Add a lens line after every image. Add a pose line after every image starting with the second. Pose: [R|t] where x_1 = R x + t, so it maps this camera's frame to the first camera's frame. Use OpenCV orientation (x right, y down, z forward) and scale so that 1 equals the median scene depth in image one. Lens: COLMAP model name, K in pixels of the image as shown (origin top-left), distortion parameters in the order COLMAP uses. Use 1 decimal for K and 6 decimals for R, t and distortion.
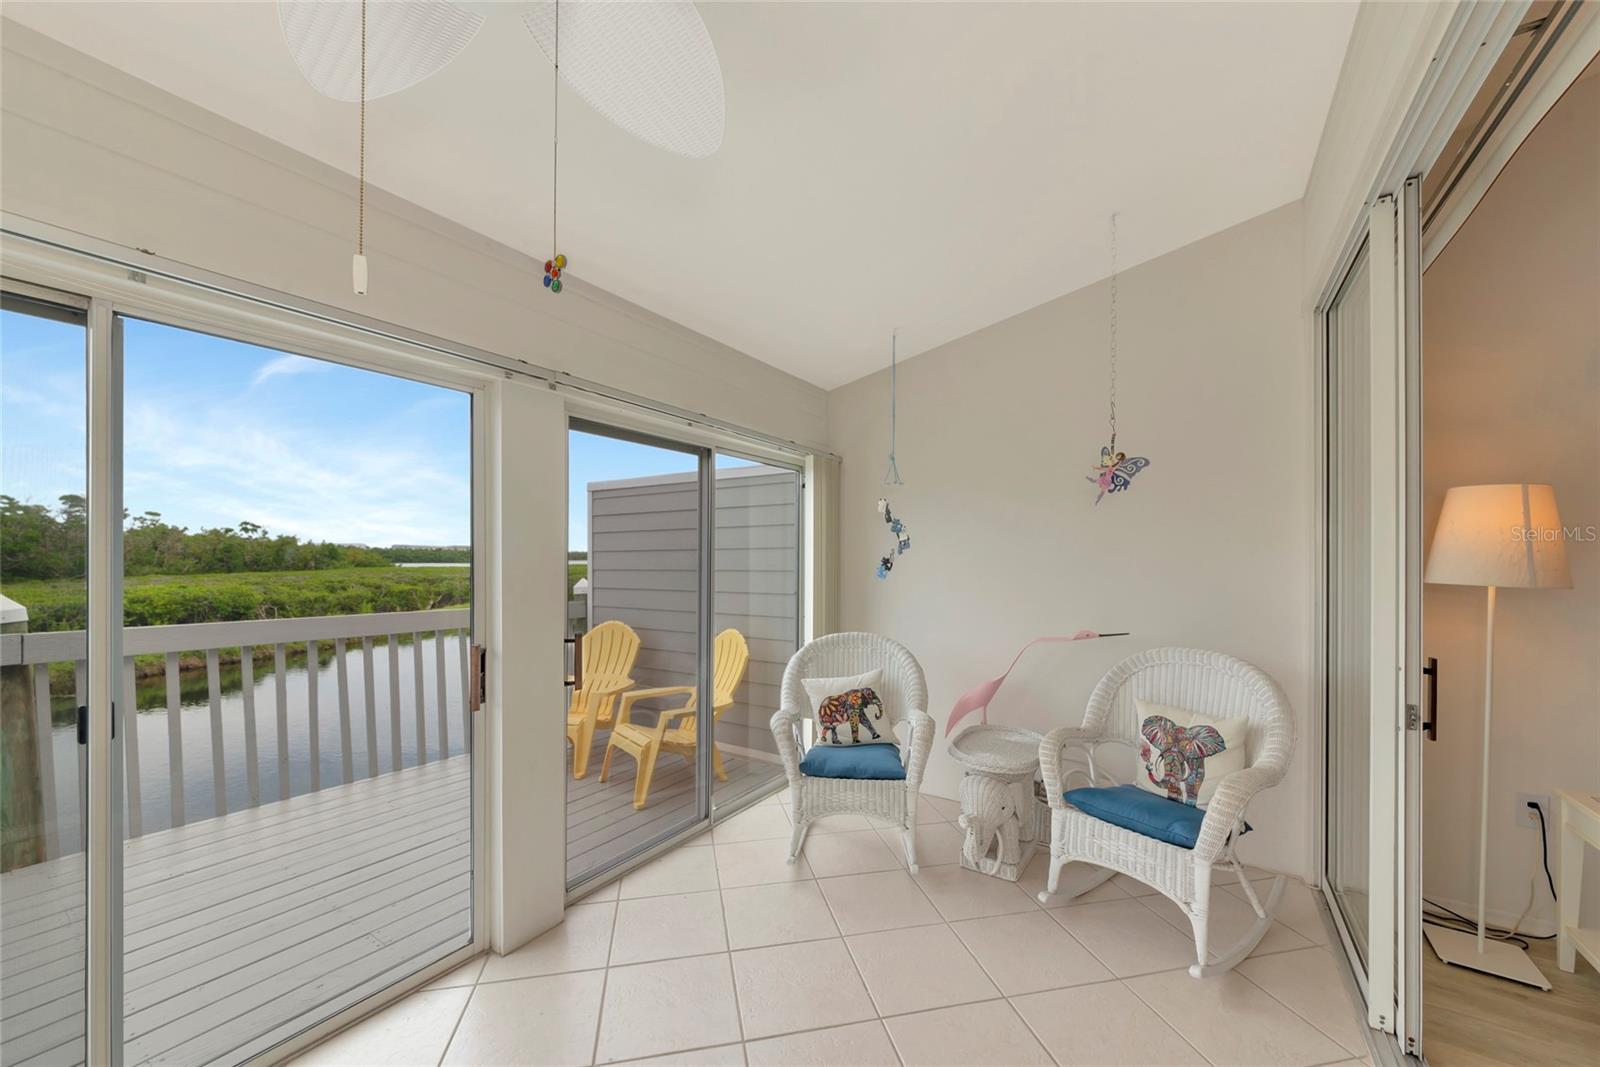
lens RADIAL K [[608.3, 0, 802.7], [0, 608.3, 558.1], [0, 0, 1]] dist [-0.003472, -0.000823]
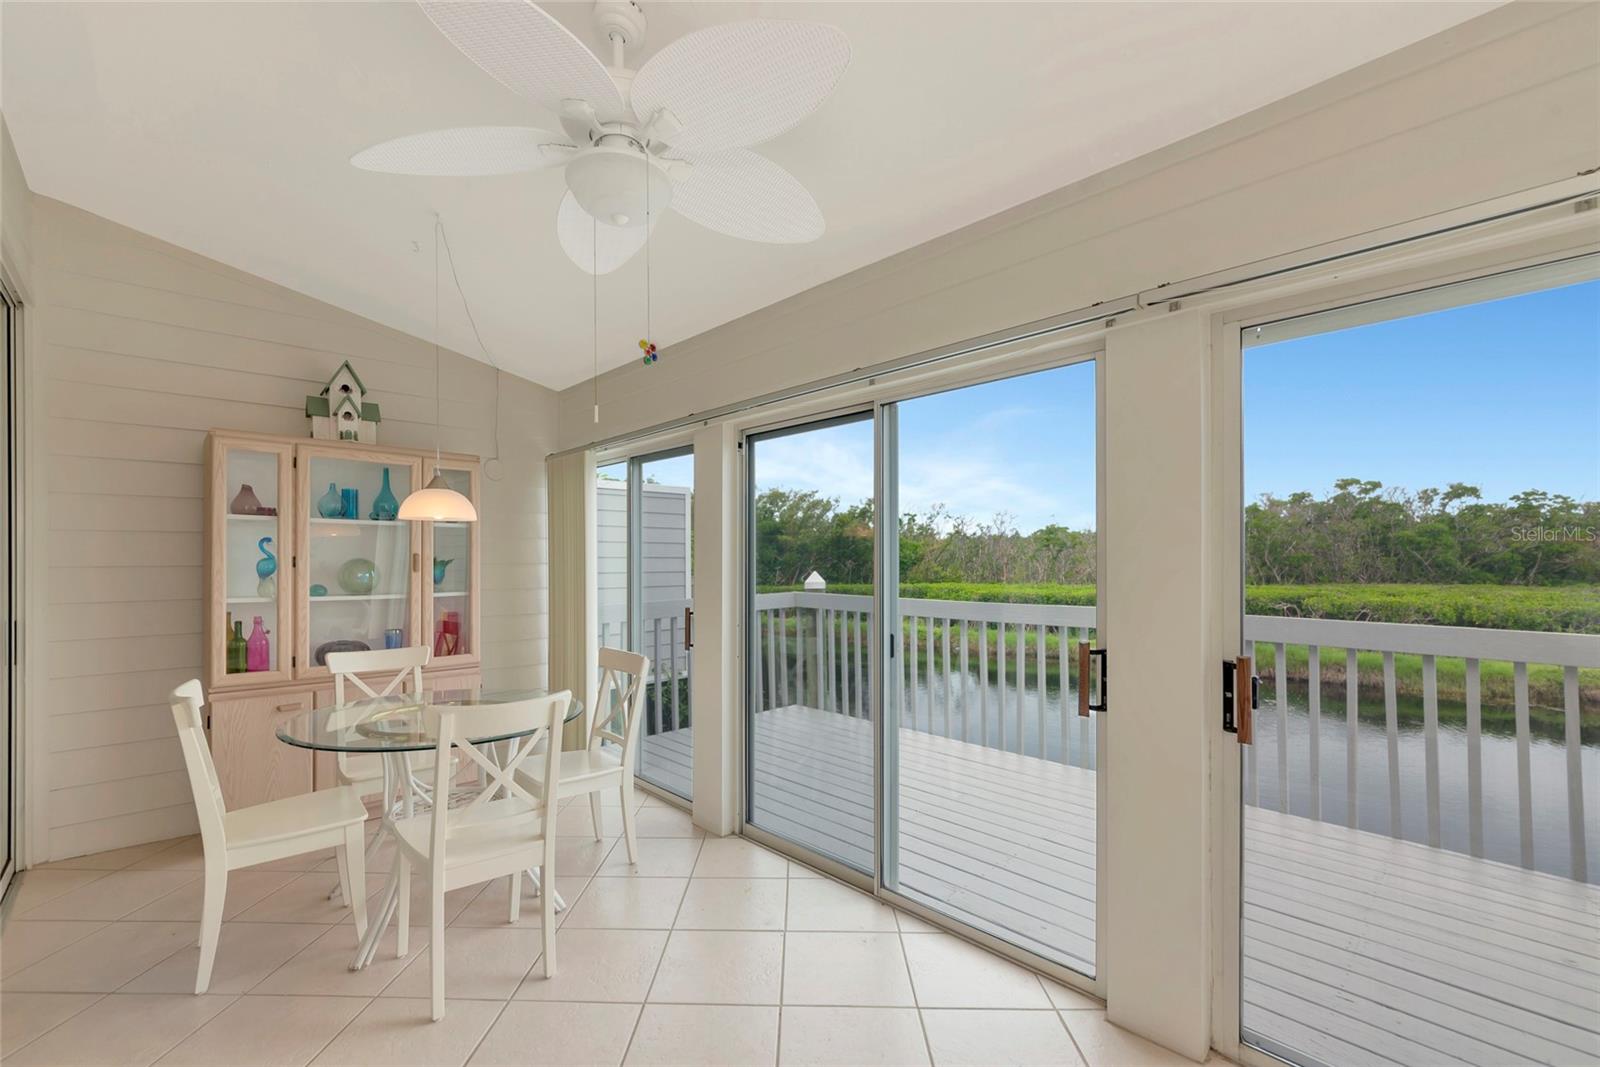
lens RADIAL K [[674.6, 0, 779.9], [0, 674.6, 562.2], [0, 0, 1]] dist [-0.003620, -0.001265]
pose [[-0.218392, 0.002262, -0.975858, 0.310559], [0.001164, 0.999997, 0.002058, 0.013964], [0.975860, -0.000686, -0.218394, 0.466113]]
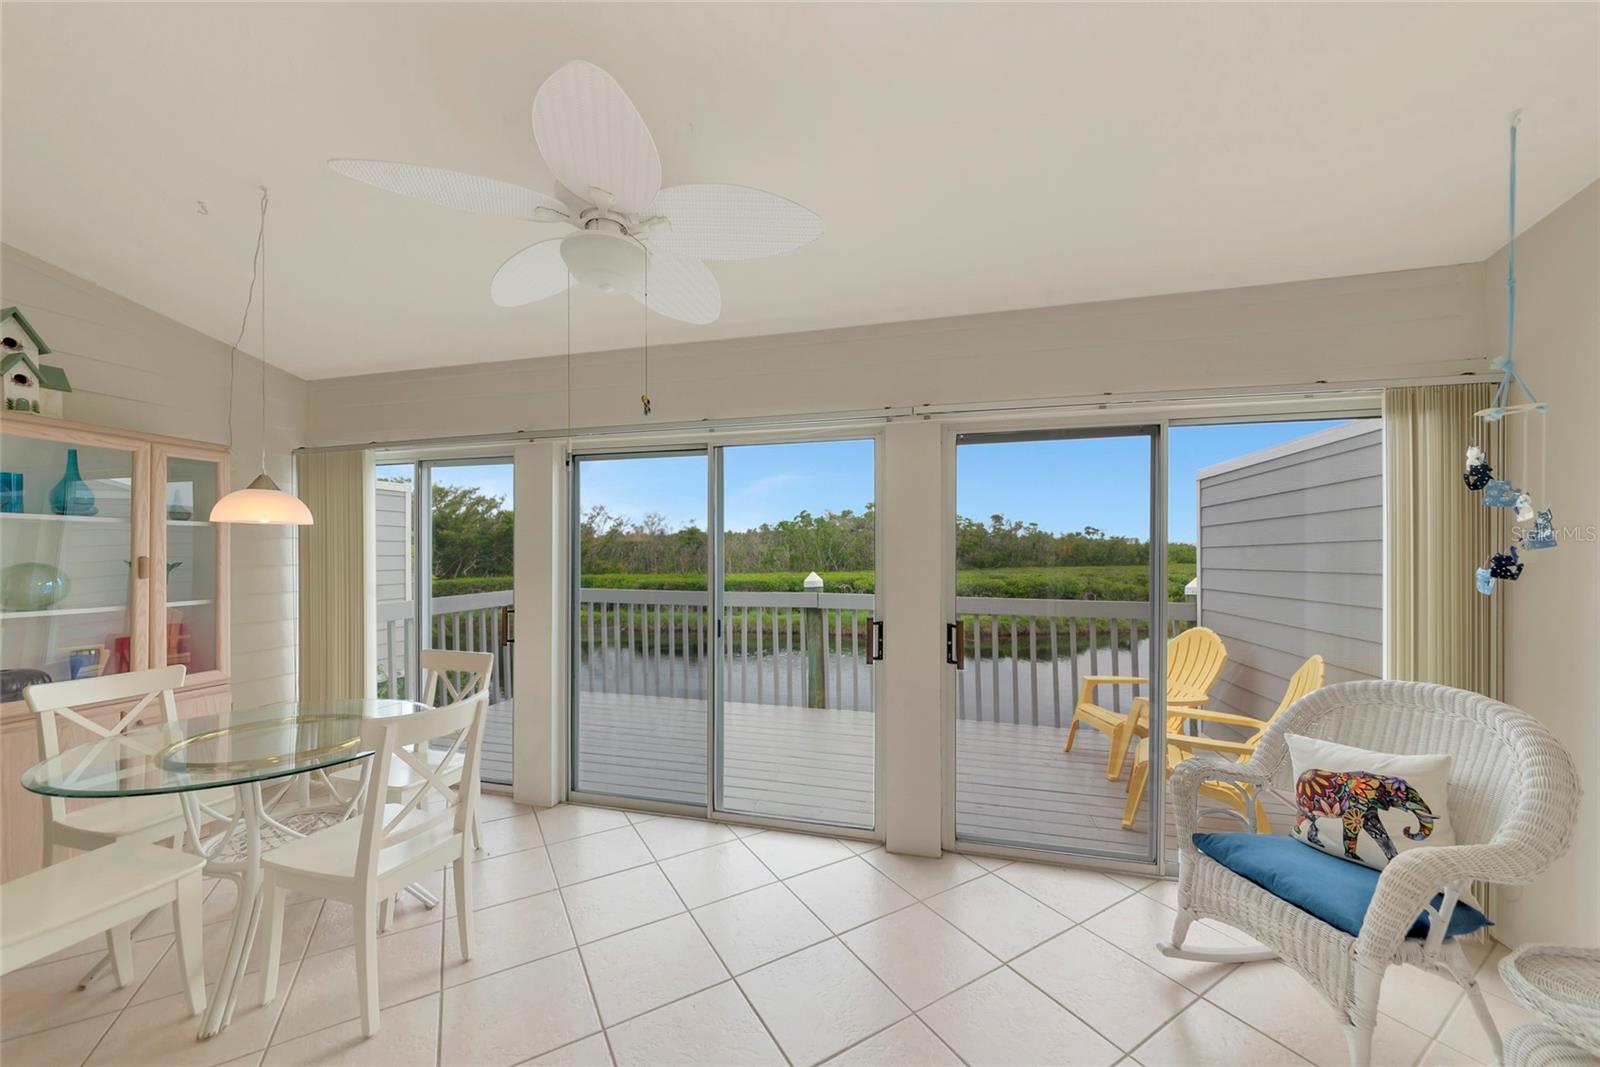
lens RADIAL K [[564.4, 0, 783.8], [0, 564.4, 555.8], [0, 0, 1]] dist [-0.010982, 0.004019]
pose [[0.323393, 0.001694, -0.946263, 0.373076], [-0.000428, 0.999999, 0.001644, -0.000782], [0.946265, -0.000127, 0.323393, 0.235915]]
